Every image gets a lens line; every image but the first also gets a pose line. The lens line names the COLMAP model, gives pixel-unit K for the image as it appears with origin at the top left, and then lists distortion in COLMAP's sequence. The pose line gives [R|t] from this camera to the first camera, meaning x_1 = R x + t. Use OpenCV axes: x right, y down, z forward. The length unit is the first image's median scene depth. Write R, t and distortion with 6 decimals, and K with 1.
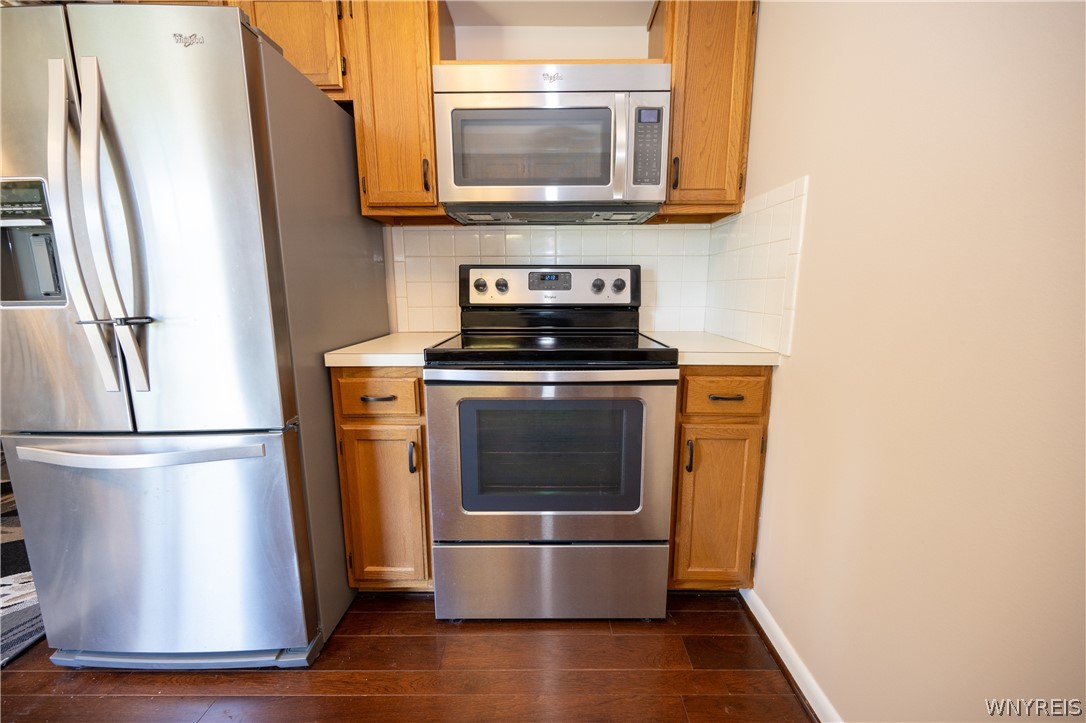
lens RADIAL K [[427.8, 0, 545.1], [0, 427.8, 361.7], [0, 0, 1]] dist [0.000742, -0.000747]
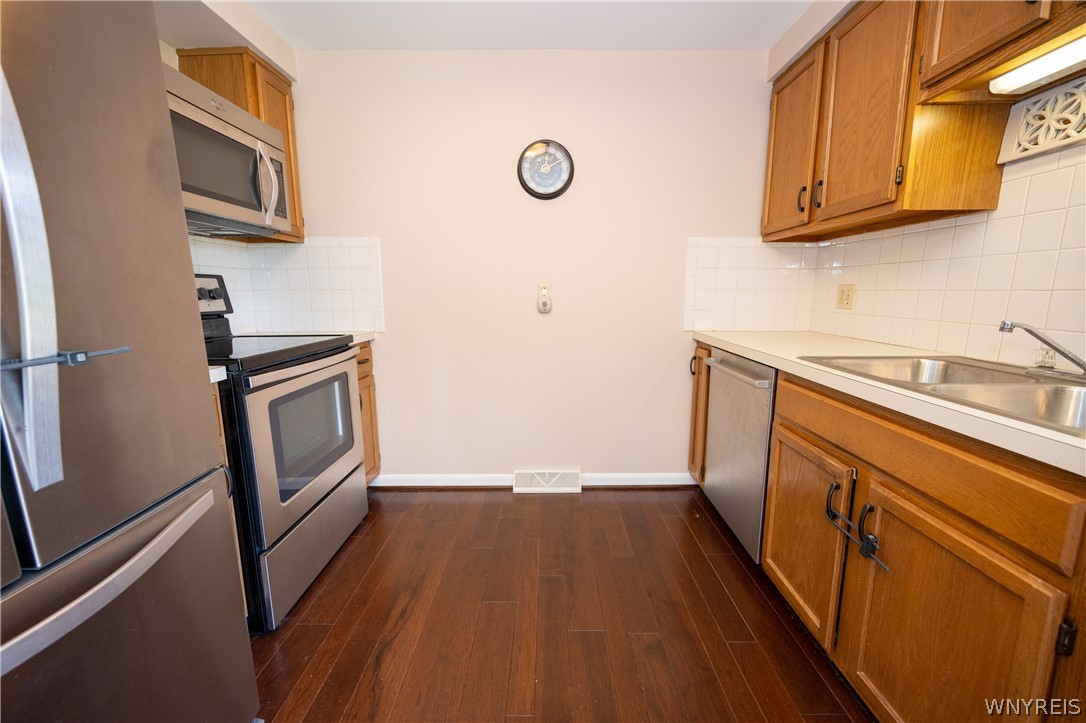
lens RADIAL K [[427.8, 0, 547.1], [0, 427.8, 363.4], [0, 0, 1]] dist [0.000742, -0.000747]
pose [[0.005851, -0.168449, 0.985693, -1.165923], [0.171559, 0.971264, 0.164965, -0.060183], [-0.985156, 0.168139, 0.034582, 0.240133]]
